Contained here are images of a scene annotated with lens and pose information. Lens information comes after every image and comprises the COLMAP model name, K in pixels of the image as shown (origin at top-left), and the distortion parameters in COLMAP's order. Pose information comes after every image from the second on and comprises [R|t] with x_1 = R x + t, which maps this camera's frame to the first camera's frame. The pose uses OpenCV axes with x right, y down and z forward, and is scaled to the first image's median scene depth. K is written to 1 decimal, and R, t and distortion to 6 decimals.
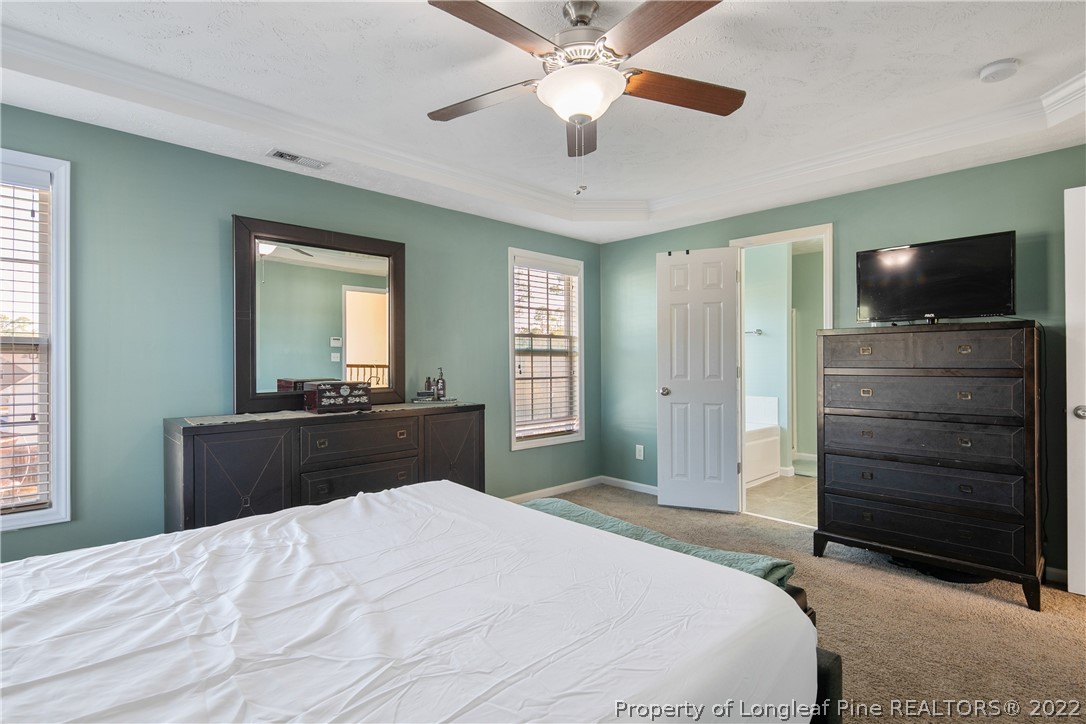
lens RADIAL K [[536.5, 0, 543.0], [0, 536.5, 362.0], [0, 0, 1]] dist [0.032201, 0.000028]
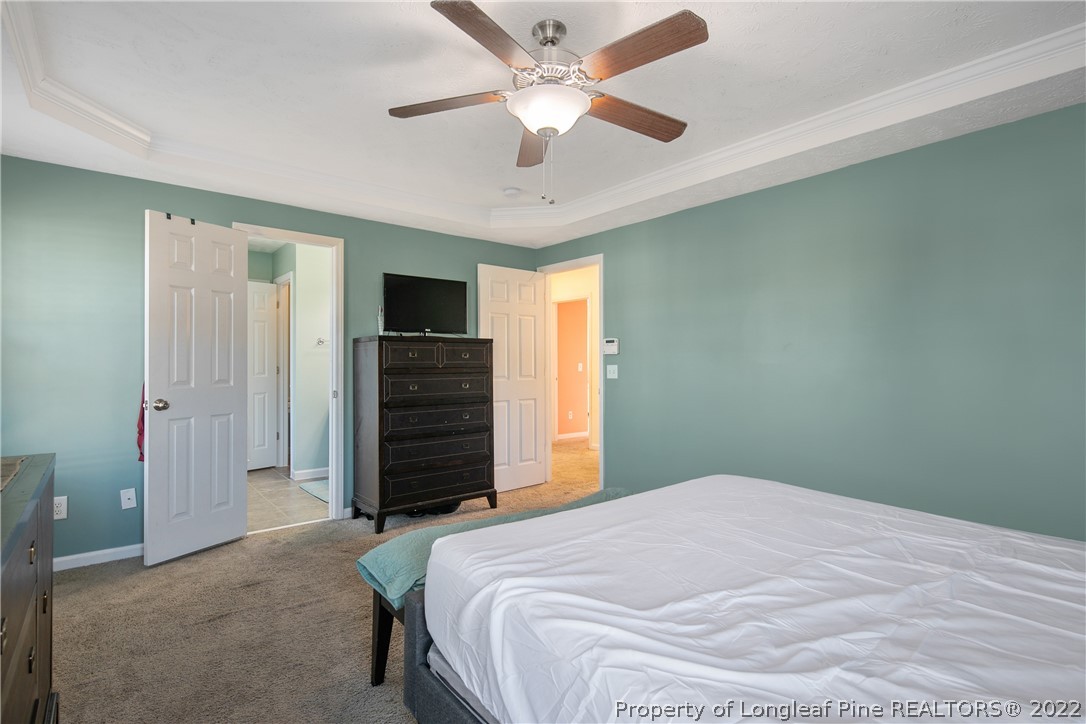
lens RADIAL K [[525.8, 0, 542.5], [0, 525.8, 355.4], [0, 0, 1]] dist [0.001355, 0.000412]
pose [[0.079673, 0.014855, 0.996710, -0.481817], [0.005061, 0.999870, -0.015307, 0.002473], [-0.996808, 0.006264, 0.079587, 0.478217]]
